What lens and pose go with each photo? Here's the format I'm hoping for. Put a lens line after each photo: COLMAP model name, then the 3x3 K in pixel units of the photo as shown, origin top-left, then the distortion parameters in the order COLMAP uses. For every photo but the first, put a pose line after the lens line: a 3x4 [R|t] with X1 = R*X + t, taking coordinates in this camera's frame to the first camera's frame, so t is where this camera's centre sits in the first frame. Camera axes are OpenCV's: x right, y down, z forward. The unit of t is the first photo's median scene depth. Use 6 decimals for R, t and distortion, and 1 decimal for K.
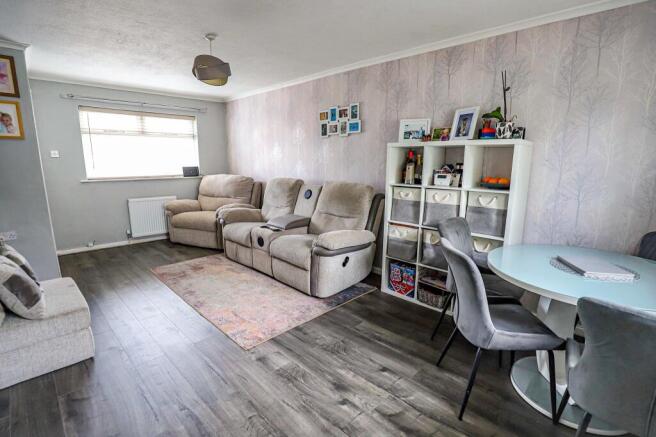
lens RADIAL K [[304.5, 0, 331.6], [0, 304.5, 218.0], [0, 0, 1]] dist [-0.032917, 0.008211]
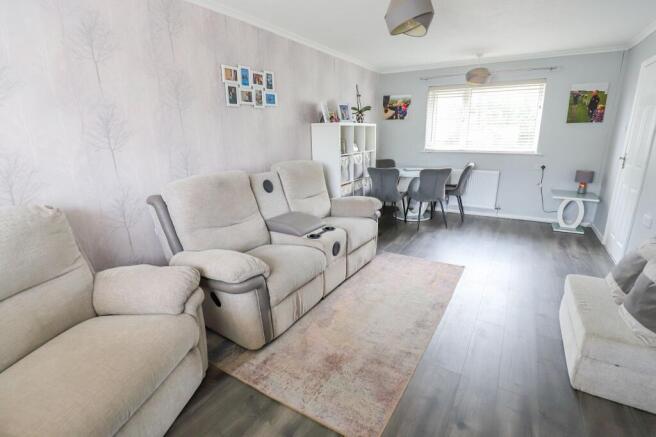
lens RADIAL K [[304.5, 0, 331.6], [0, 304.5, 218.0], [0, 0, 1]] dist [-0.032917, 0.008211]
pose [[-0.201735, -0.264537, 0.943039, -0.848768], [0.202884, 0.930665, 0.304467, -0.206400], [-0.958197, 0.252749, -0.134078, 1.009930]]
